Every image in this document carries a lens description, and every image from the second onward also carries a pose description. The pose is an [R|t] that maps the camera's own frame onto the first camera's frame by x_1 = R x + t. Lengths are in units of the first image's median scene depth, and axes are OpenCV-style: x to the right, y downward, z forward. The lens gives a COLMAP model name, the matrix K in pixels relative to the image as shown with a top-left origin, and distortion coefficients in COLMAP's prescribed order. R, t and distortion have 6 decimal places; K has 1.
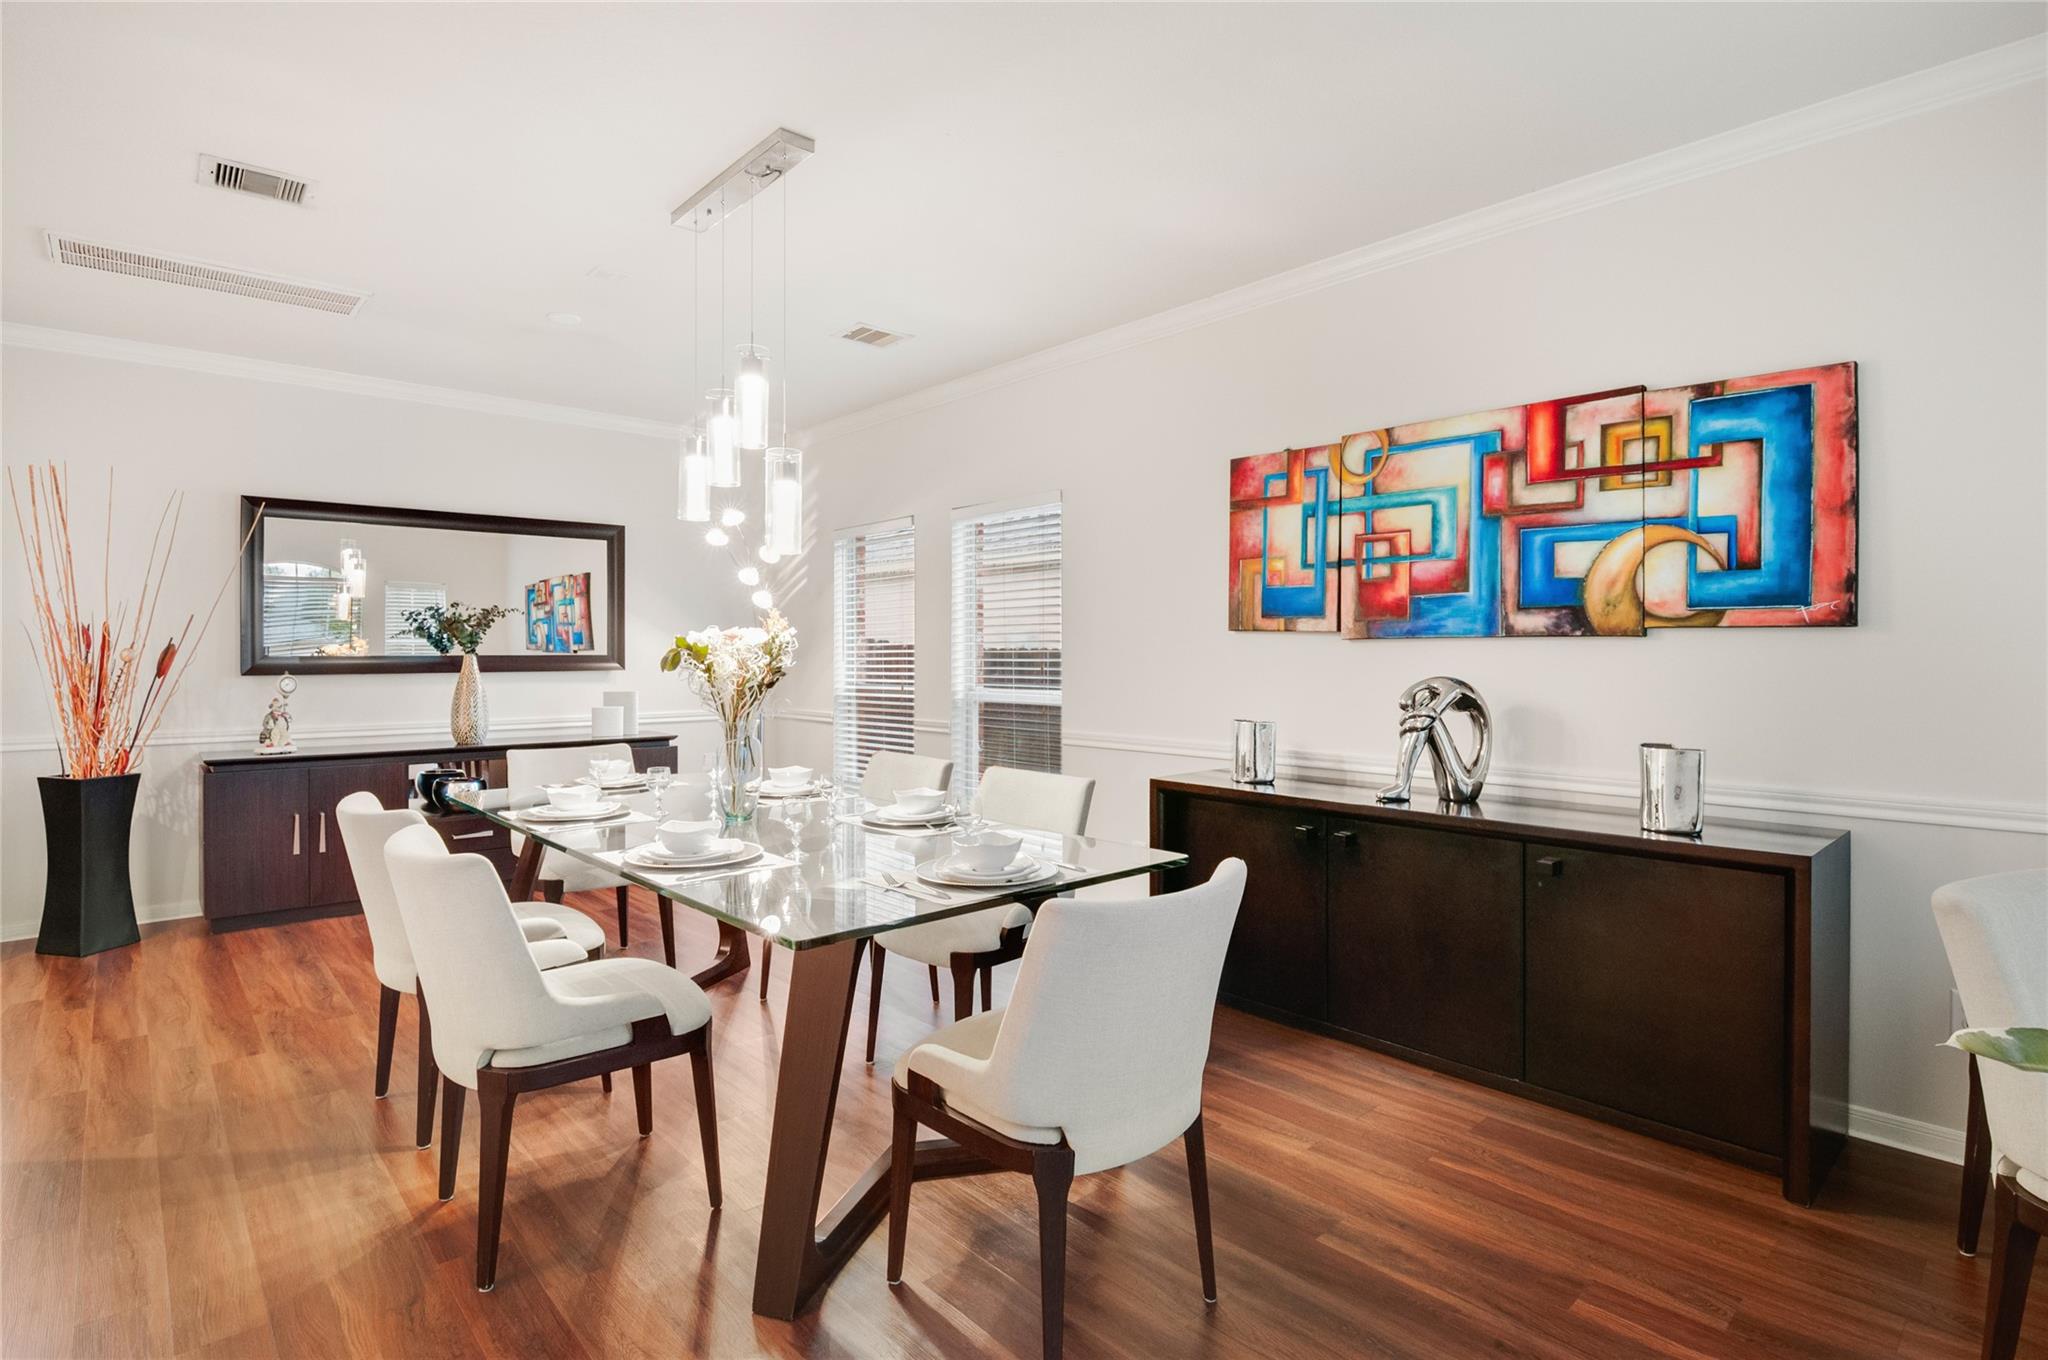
lens RADIAL K [[1004.4, 0, 1021.4], [0, 1004.4, 668.5], [0, 0, 1]] dist [-0.016230, -0.004342]
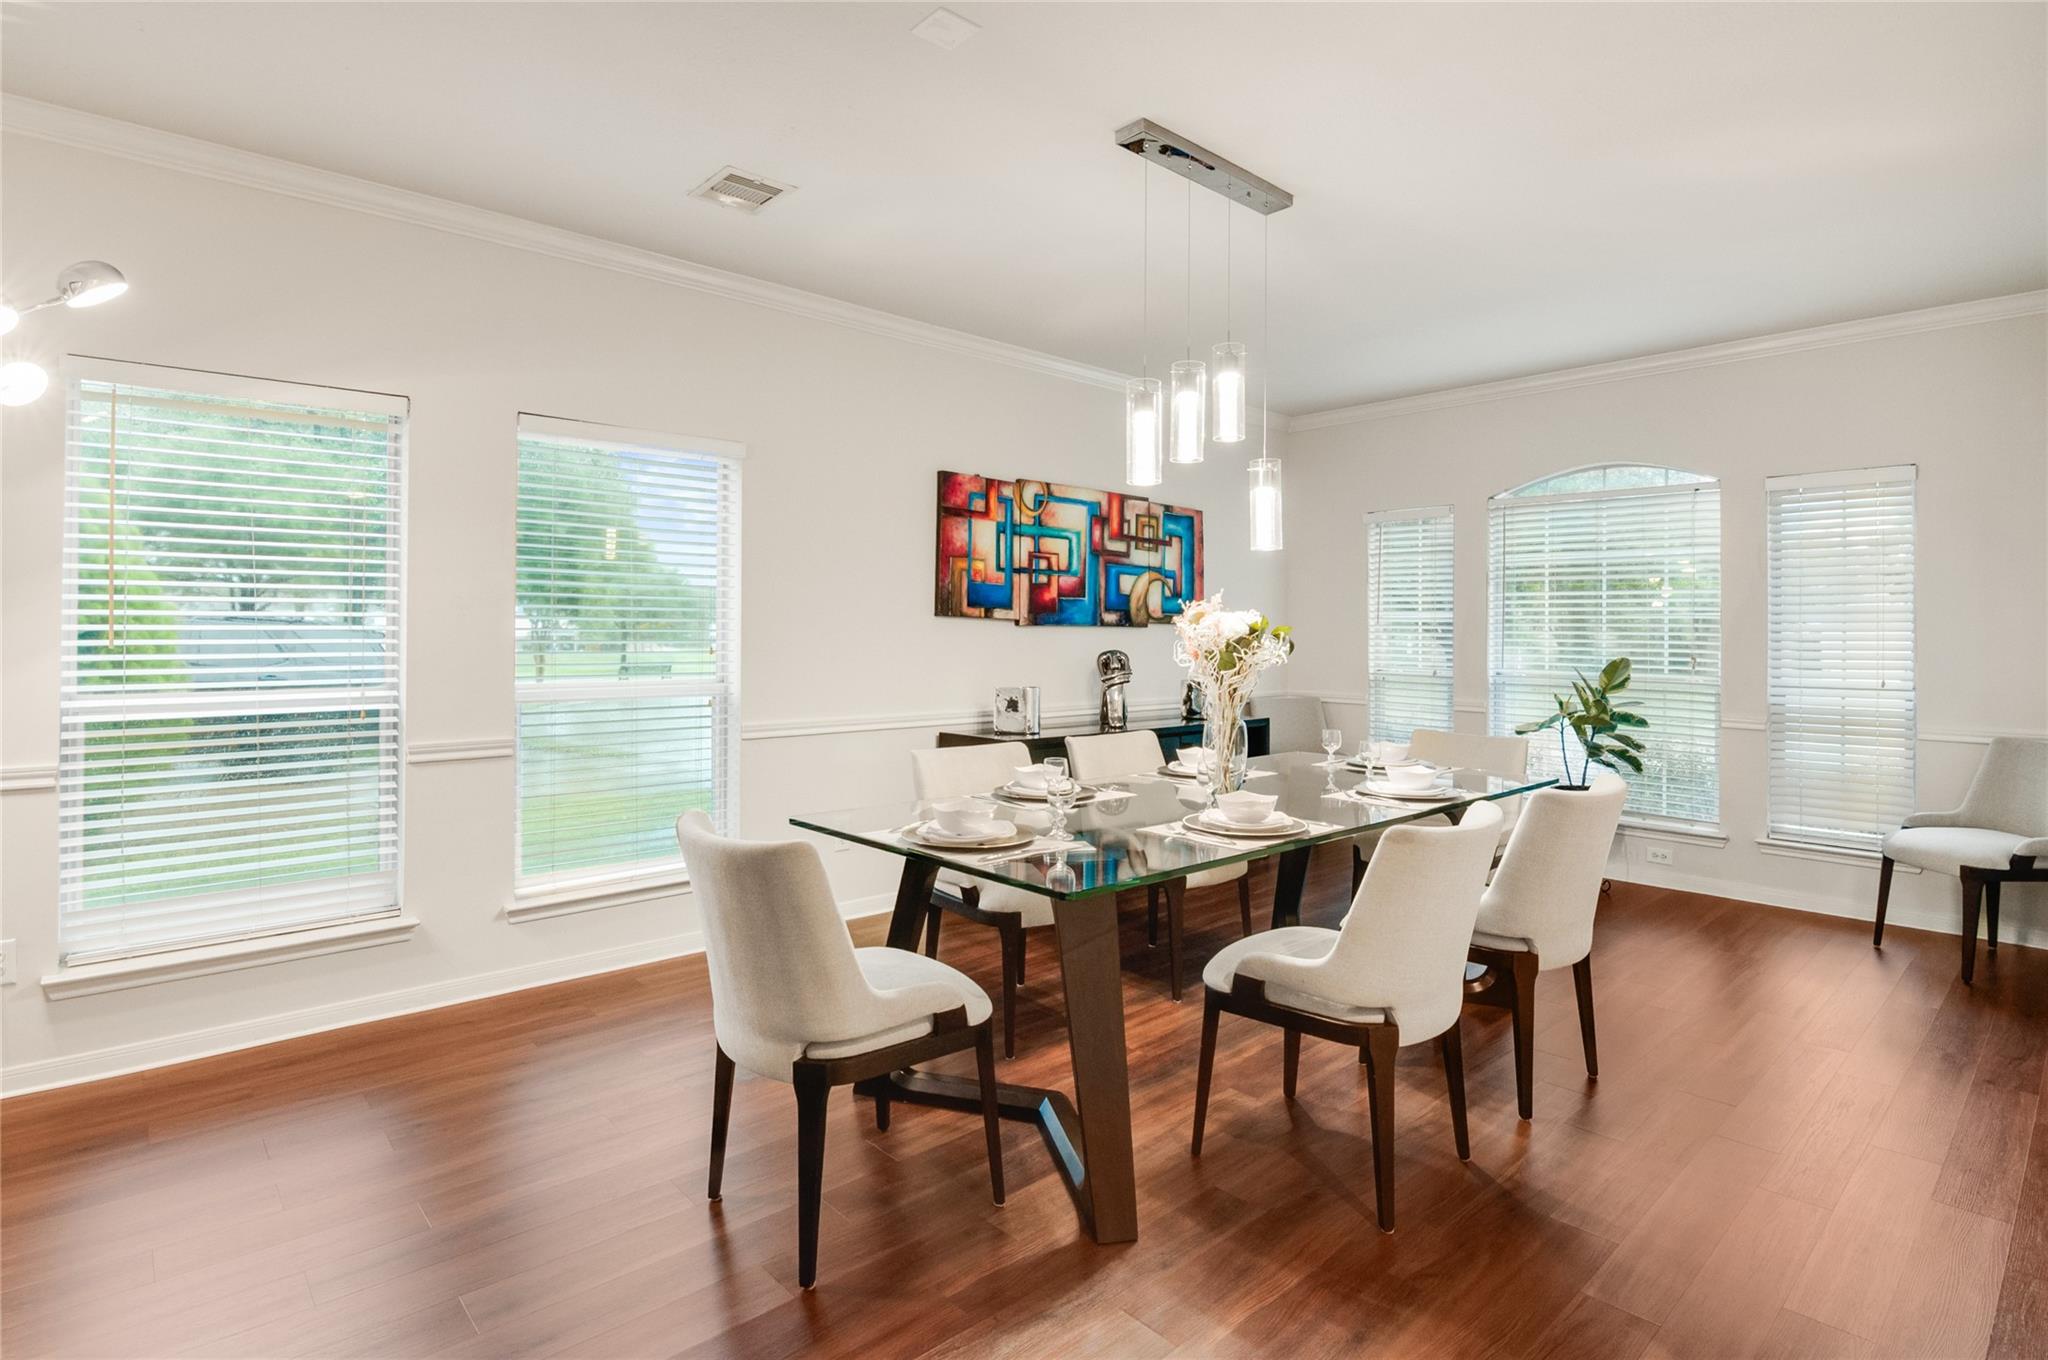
lens RADIAL K [[1004.4, 0, 1030.2], [0, 1004.4, 661.9], [0, 0, 1]] dist [-0.016230, -0.004342]
pose [[-0.002030, -0.028131, 0.999602, -1.128571], [0.008166, 0.999570, 0.028147, -0.018352], [-0.999965, 0.008220, -0.001799, 1.040692]]
